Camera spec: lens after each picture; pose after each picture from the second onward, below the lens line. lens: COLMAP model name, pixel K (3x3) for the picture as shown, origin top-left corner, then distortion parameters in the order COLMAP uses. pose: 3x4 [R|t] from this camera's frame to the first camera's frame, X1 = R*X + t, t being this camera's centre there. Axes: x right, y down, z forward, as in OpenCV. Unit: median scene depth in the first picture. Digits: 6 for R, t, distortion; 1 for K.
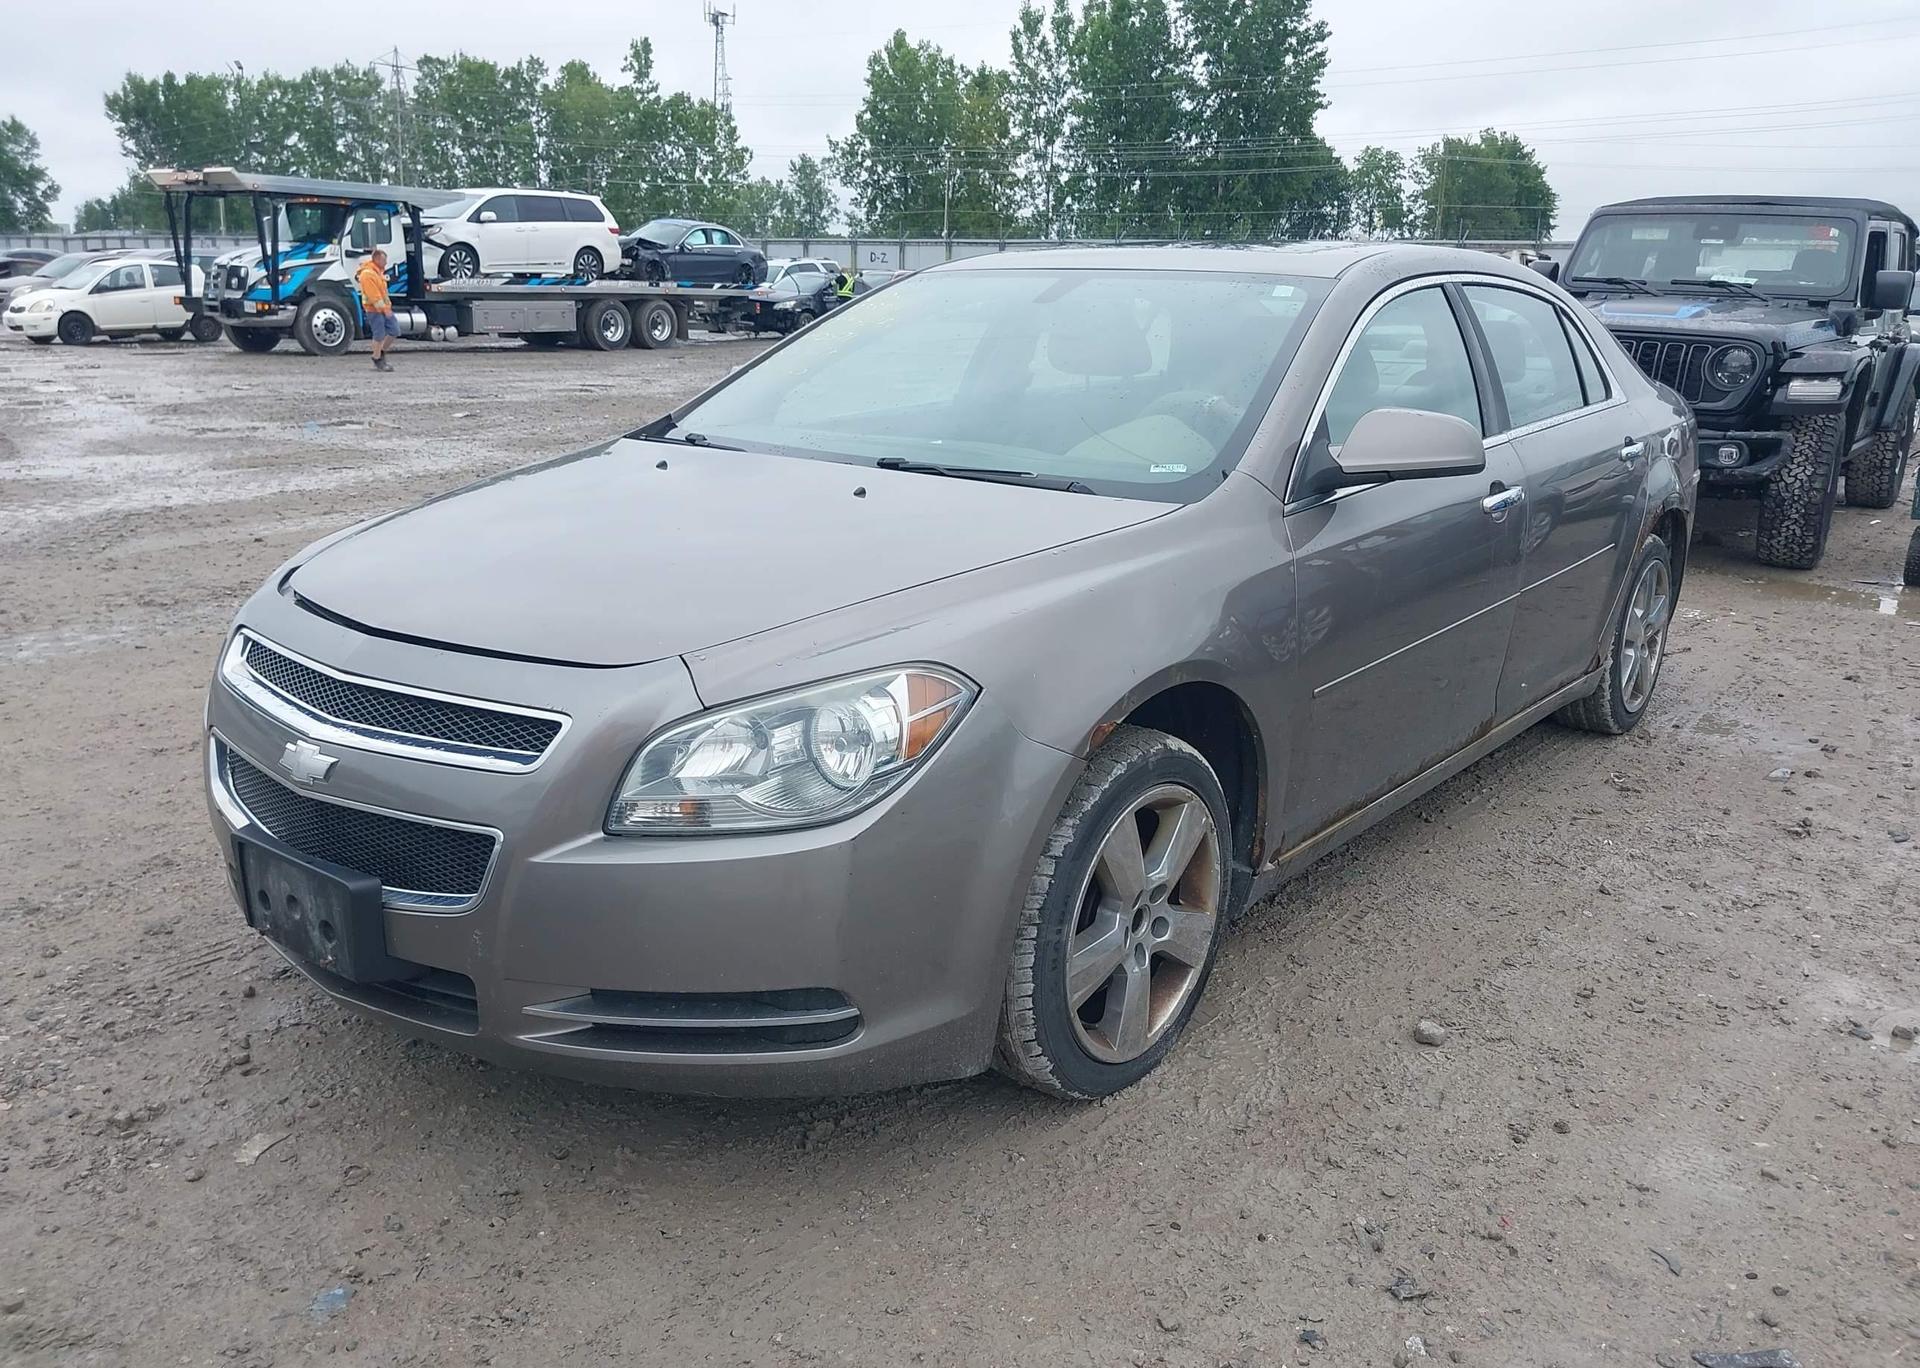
lens RADIAL K [[1507.2, 0, 923.8], [0, 1507.2, 749.5], [0, 0, 1]] dist [0.019960, -0.022018]
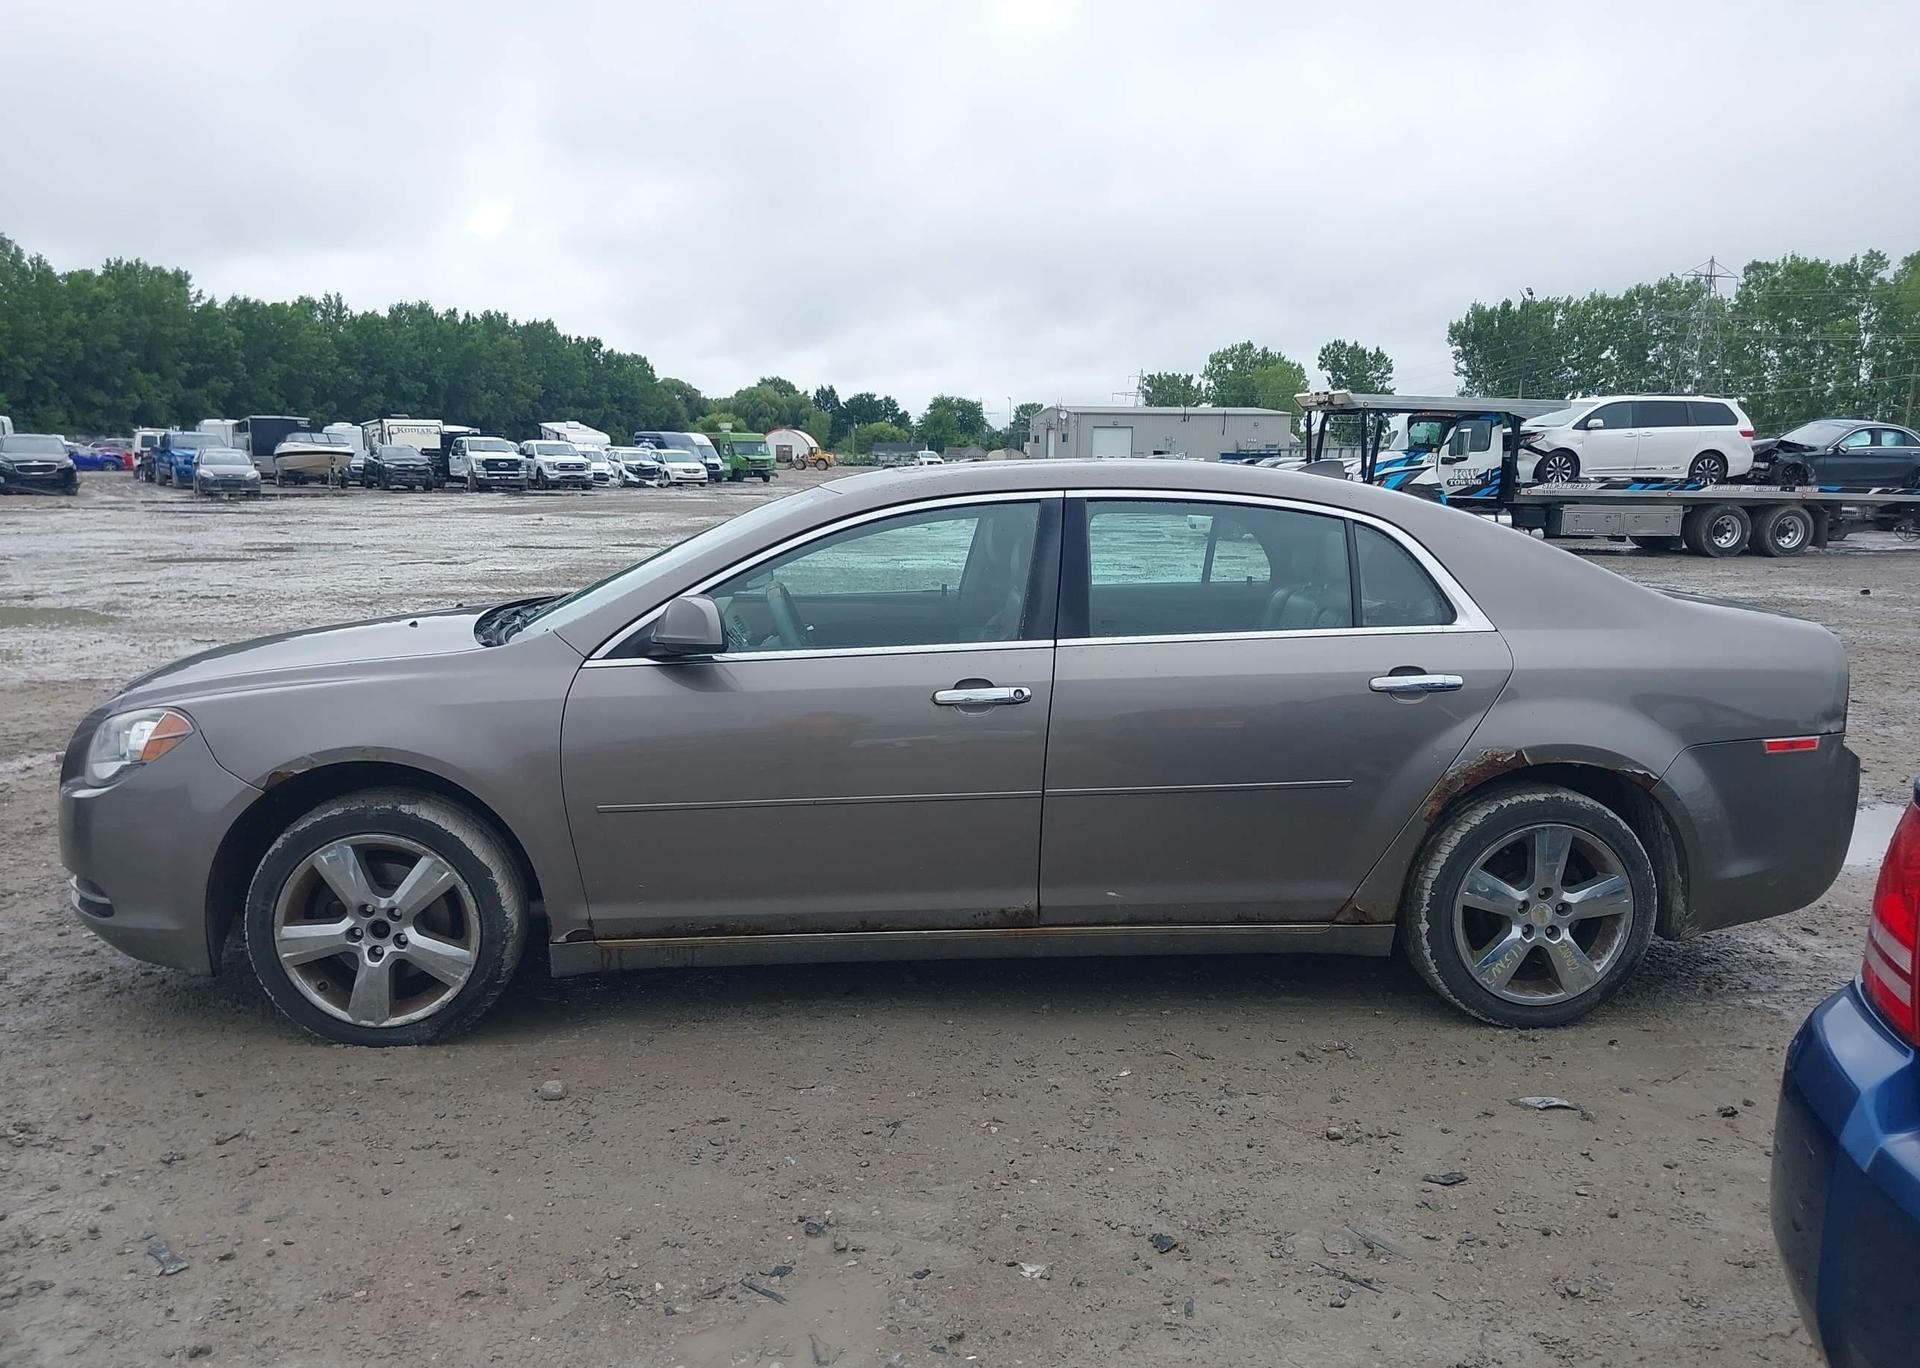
lens RADIAL K [[1507.2, 0, 891.7], [0, 1507.2, 691.0], [0, 0, 1]] dist [-0.001816, -0.005838]
pose [[0.688349, 0.097781, -0.718759, 0.109776], [-0.213875, 0.974182, -0.072297, -0.007944], [0.693133, 0.203490, 0.691490, 0.022586]]
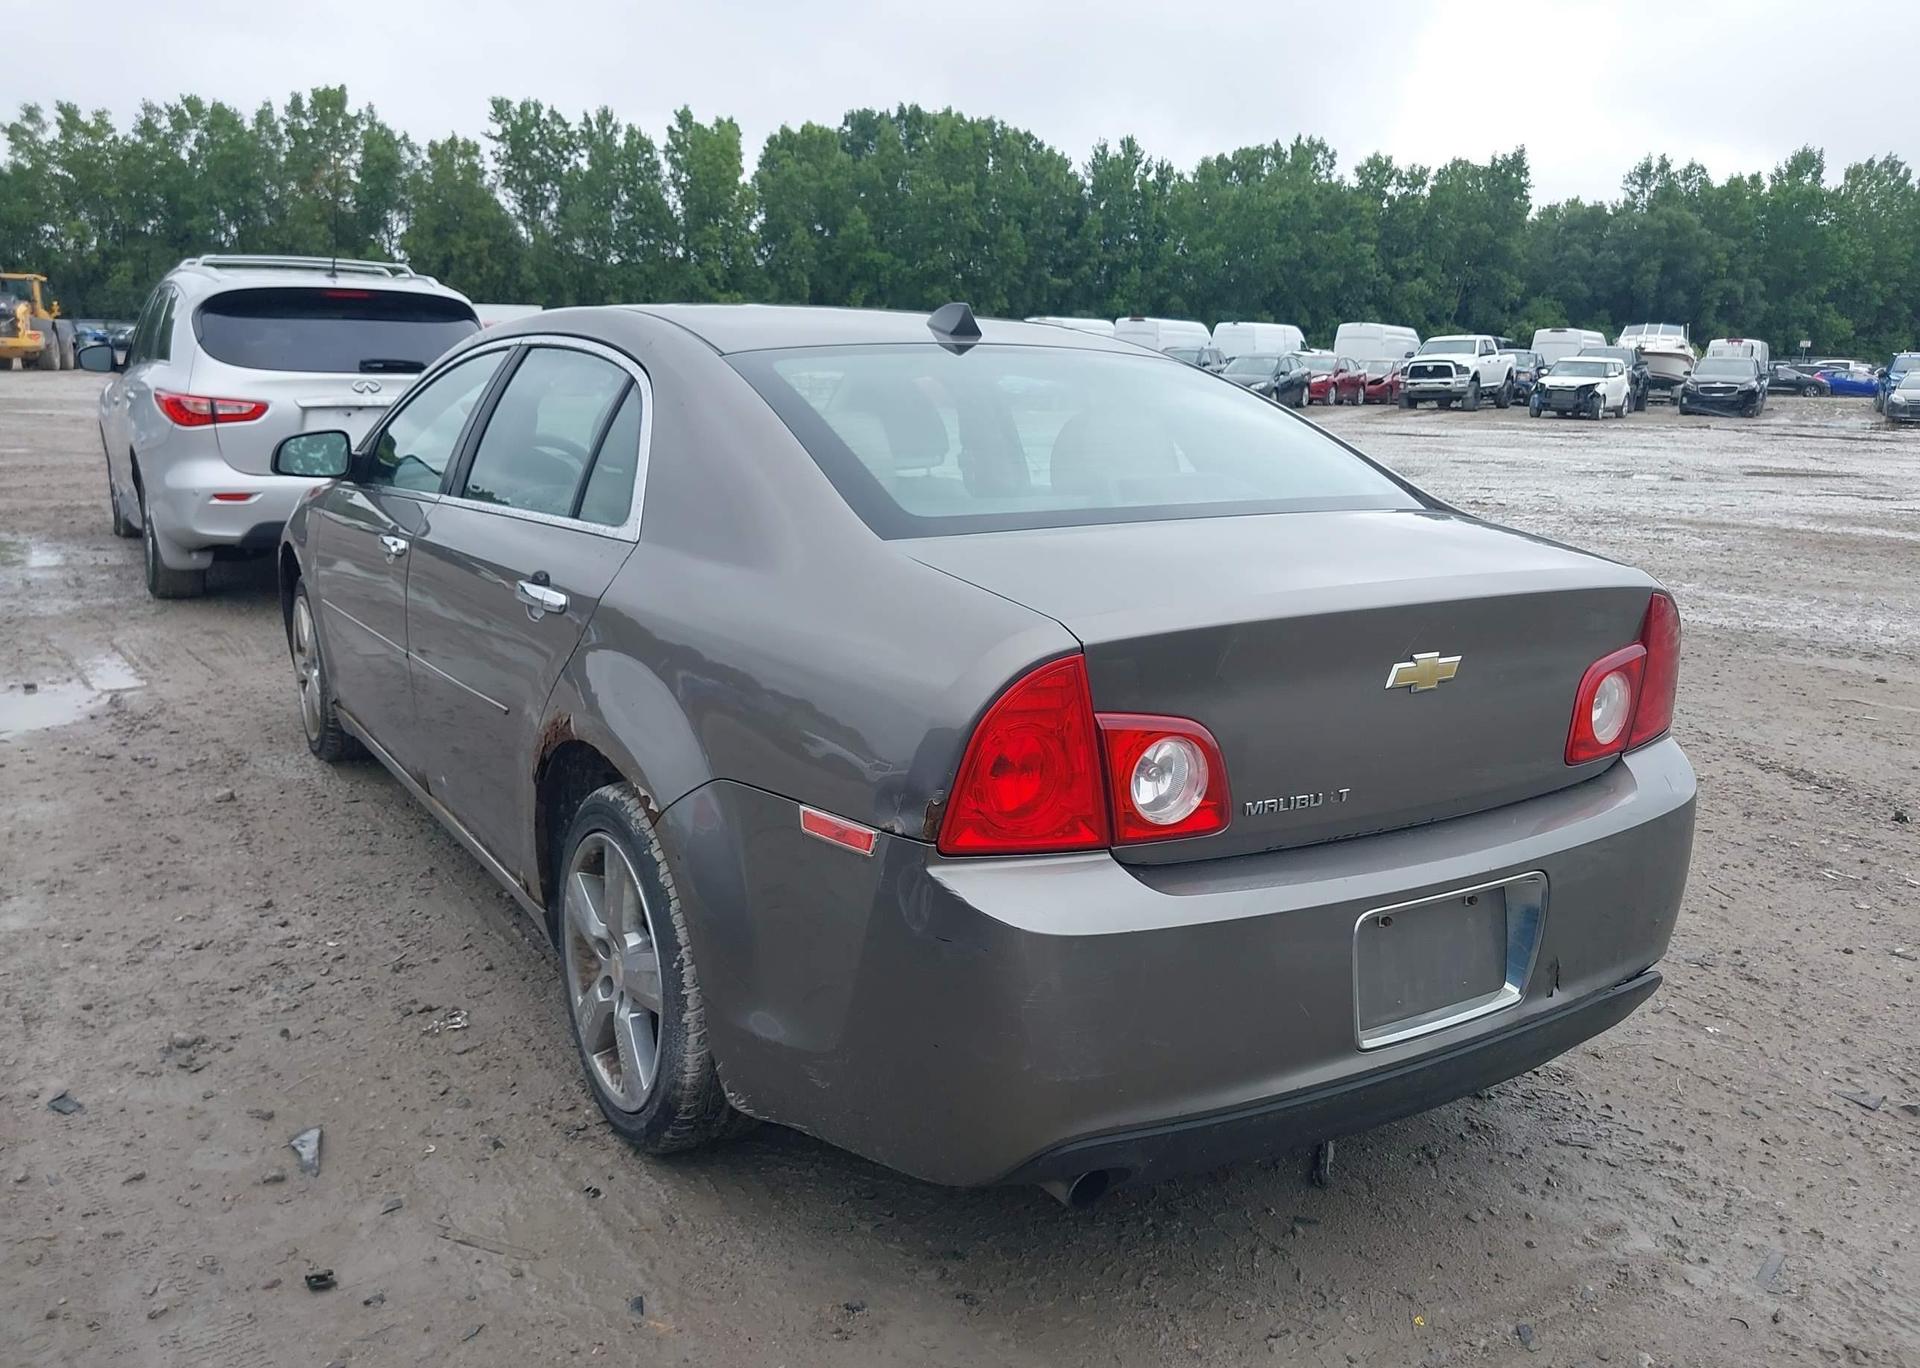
lens RADIAL K [[1486.2, 0, 994.0], [0, 1486.2, 694.9], [0, 0, 1]] dist [0.004745, -0.005854]
pose [[-0.325298, 0.179113, -0.928493, 0.123755], [-0.302554, 0.910567, 0.281655, -0.048622], [0.895903, 0.372541, -0.242014, 0.166011]]
